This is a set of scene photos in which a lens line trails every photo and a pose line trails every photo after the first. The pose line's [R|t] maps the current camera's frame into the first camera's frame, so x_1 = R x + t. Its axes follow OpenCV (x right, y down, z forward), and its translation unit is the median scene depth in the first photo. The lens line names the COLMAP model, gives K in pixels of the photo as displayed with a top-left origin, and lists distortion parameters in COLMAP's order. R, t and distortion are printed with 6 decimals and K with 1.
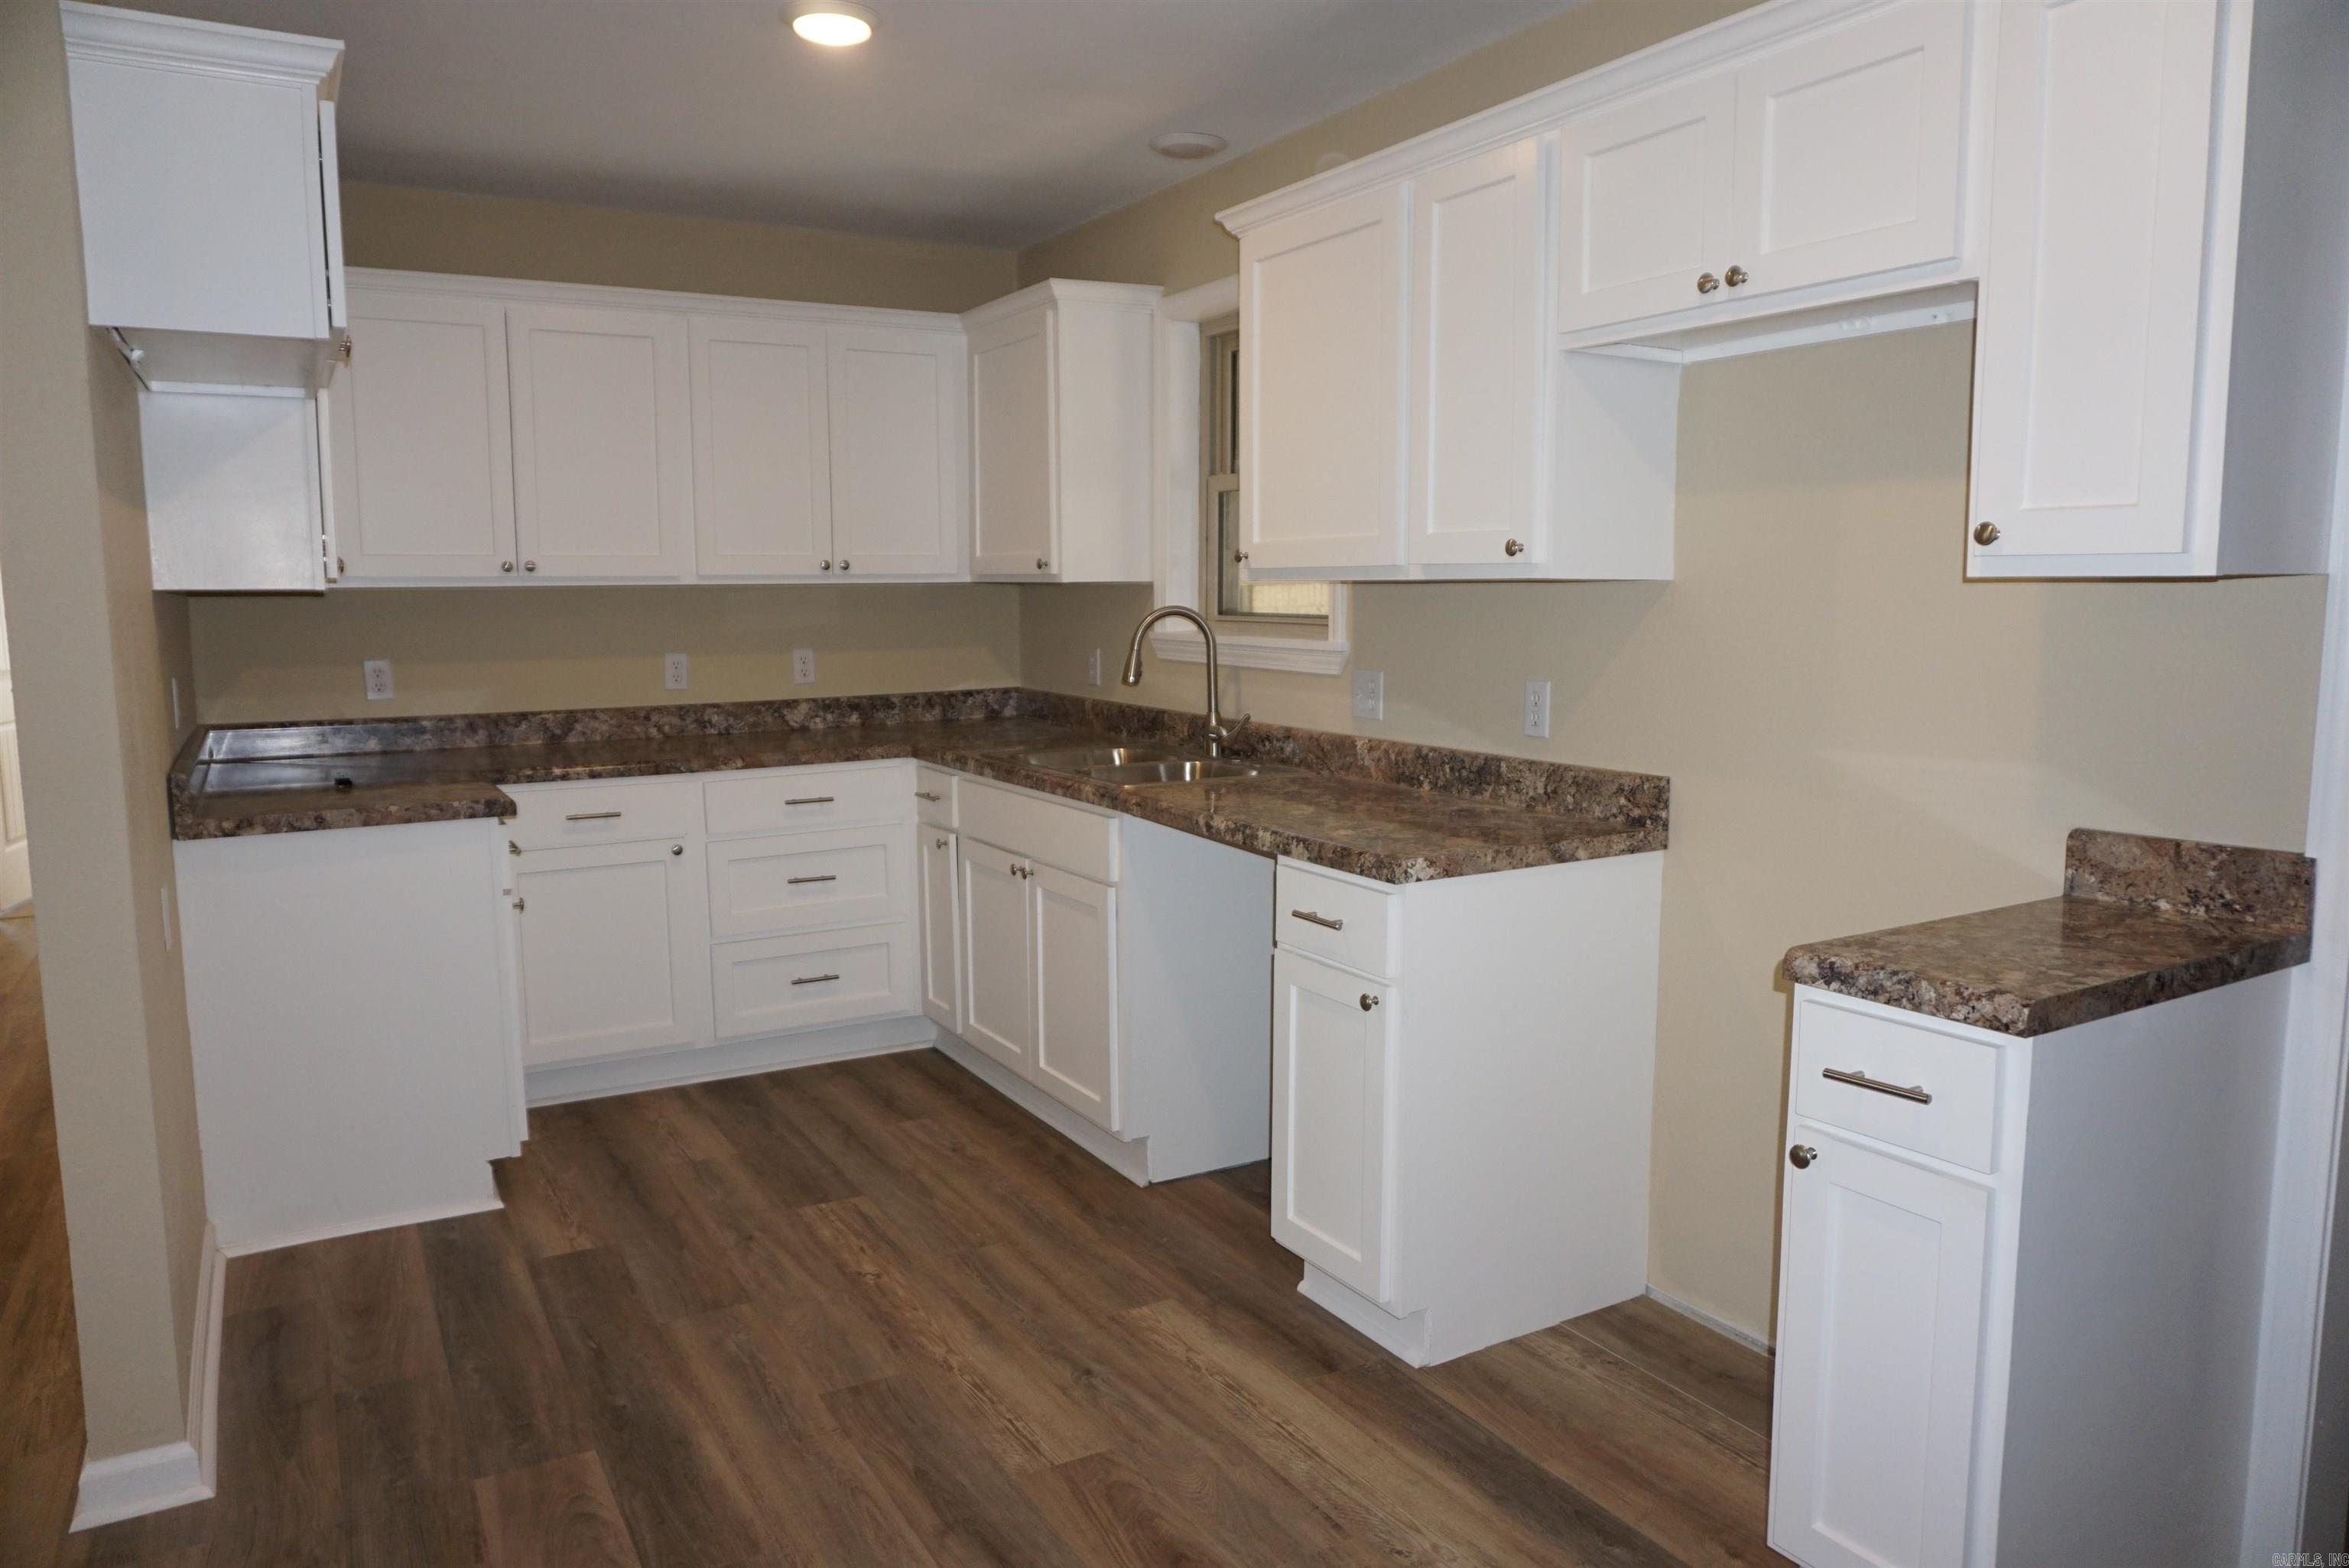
lens RADIAL K [[1562.5, 0, 1155.4], [0, 1562.5, 790.3], [0, 0, 1]] dist [-0.048803, 0.028343]
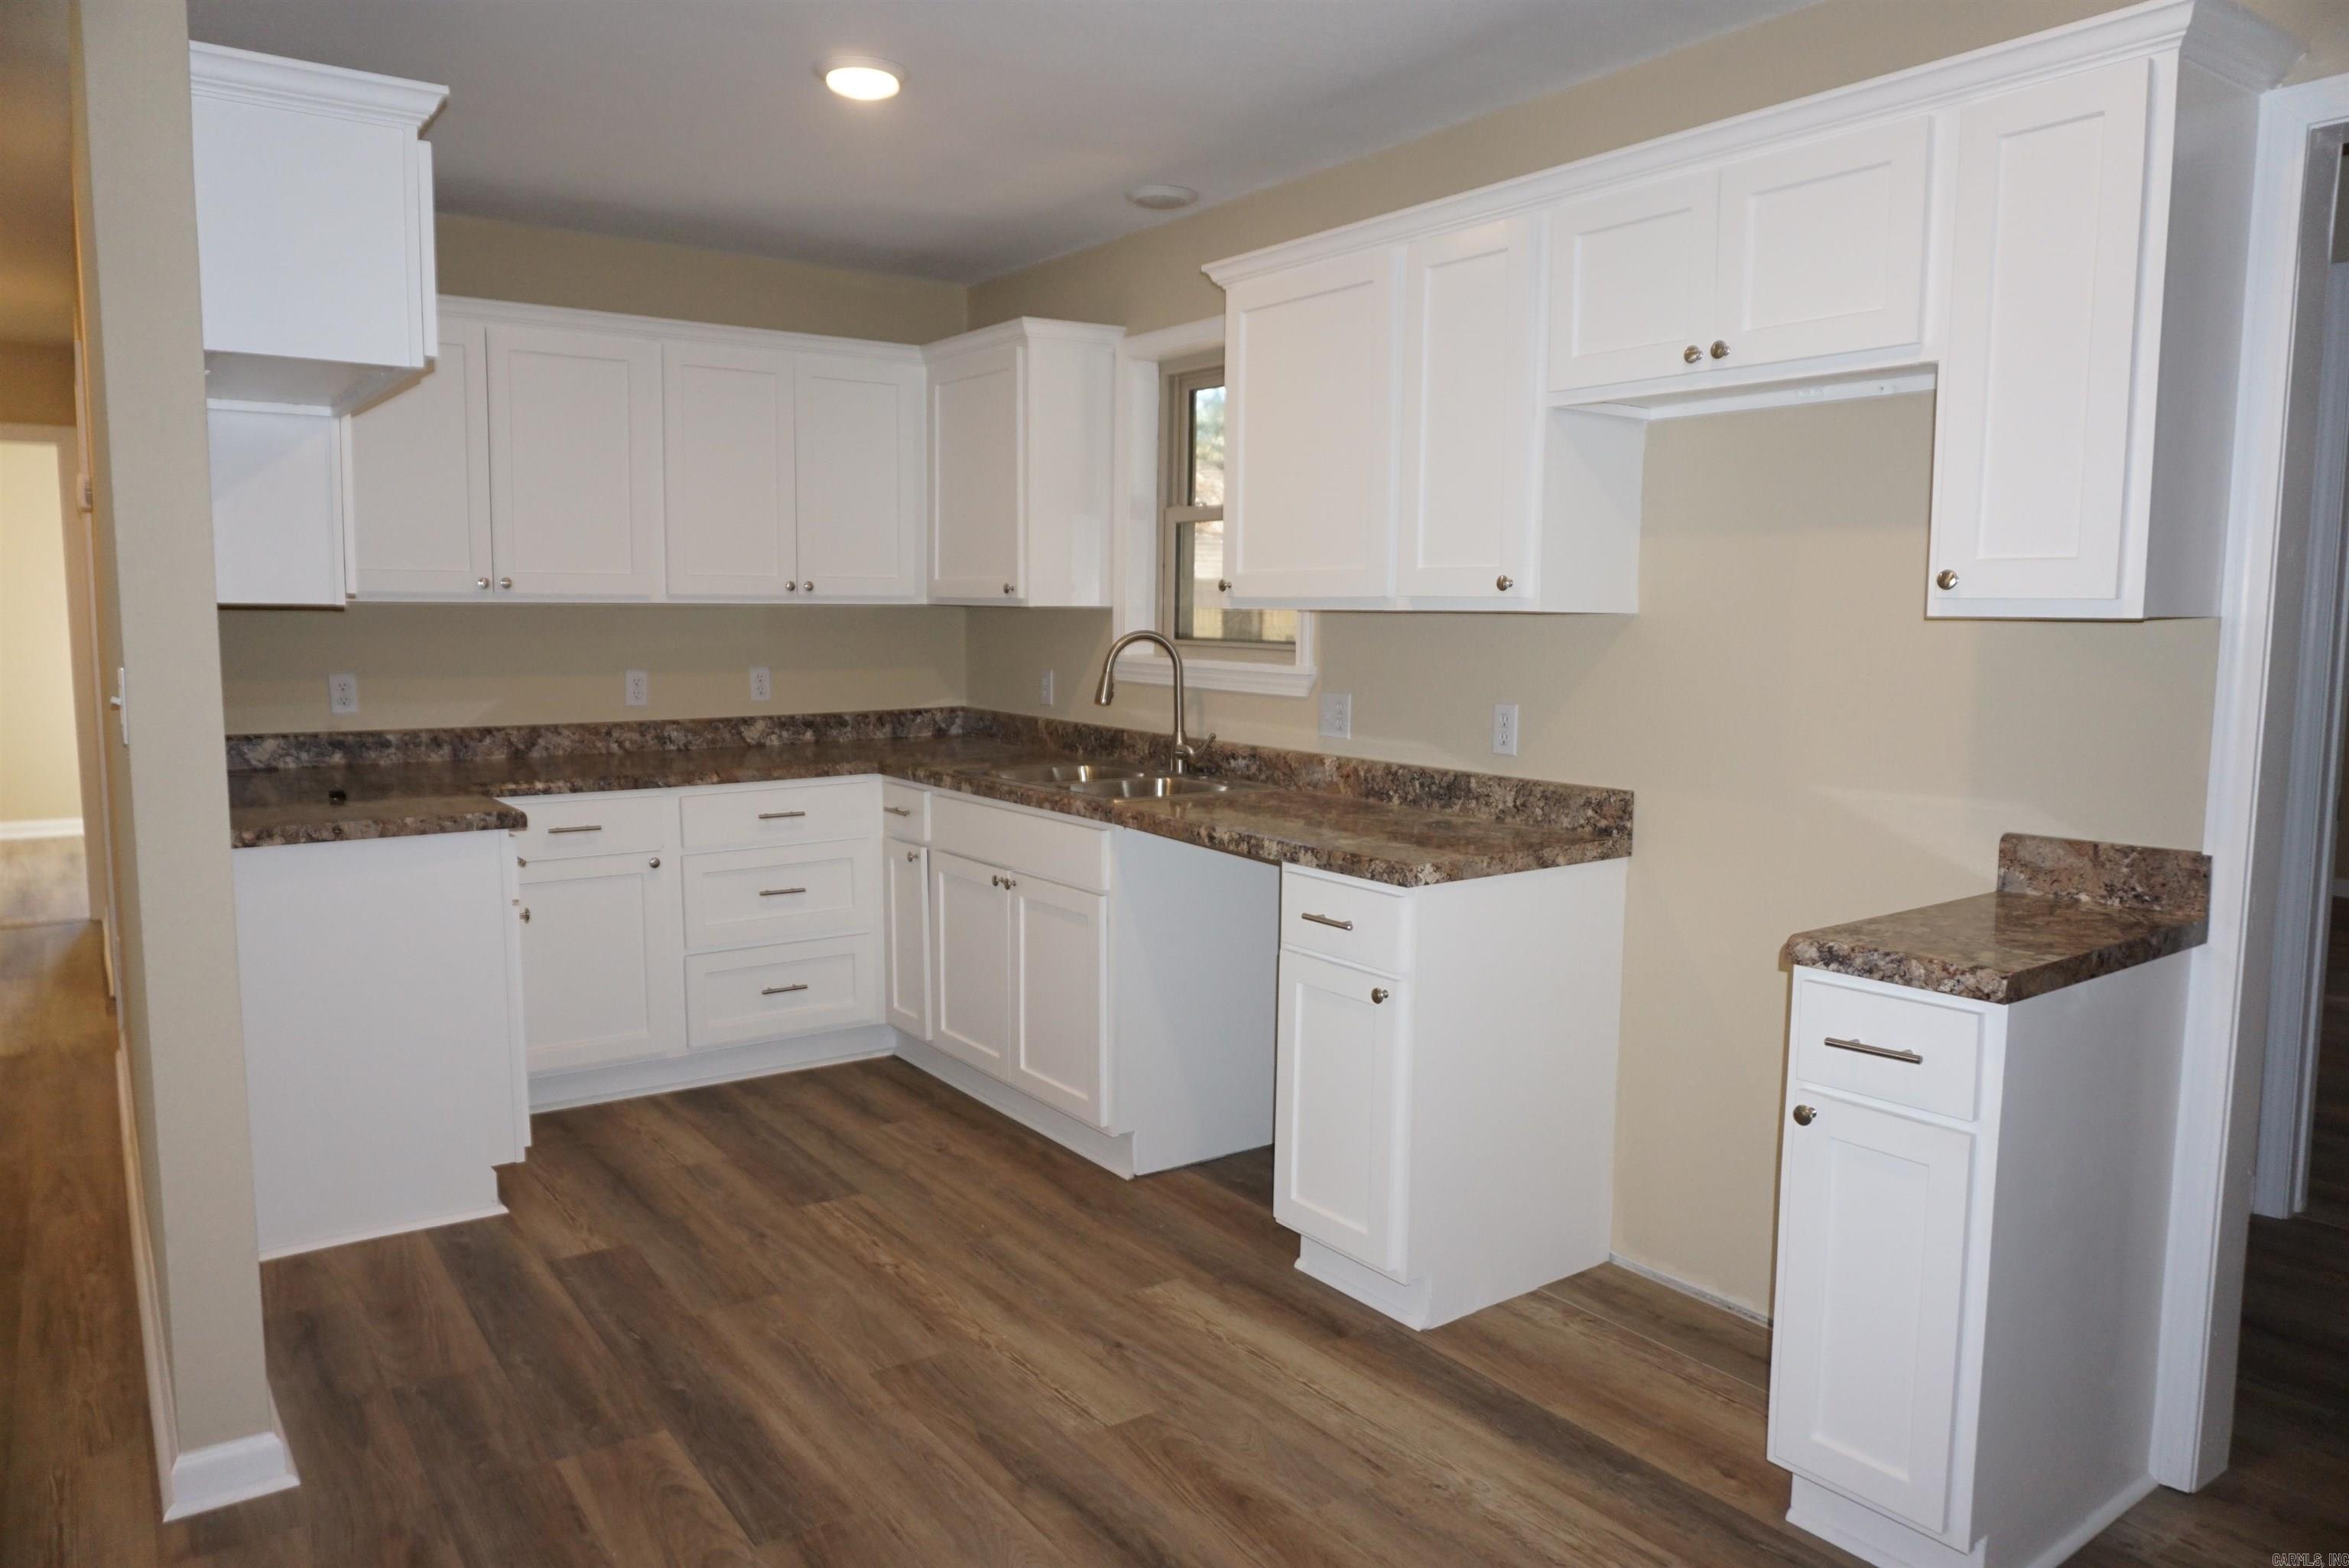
lens RADIAL K [[1562.5, 0, 1155.8], [0, 1562.5, 790.6], [0, 0, 1]] dist [-0.048803, 0.028343]
pose [[0.995097, 0.002051, 0.098886, -0.098693], [-0.000680, 0.999903, -0.013893, 0.005752], [-0.098905, 0.013758, 0.995002, -0.059189]]
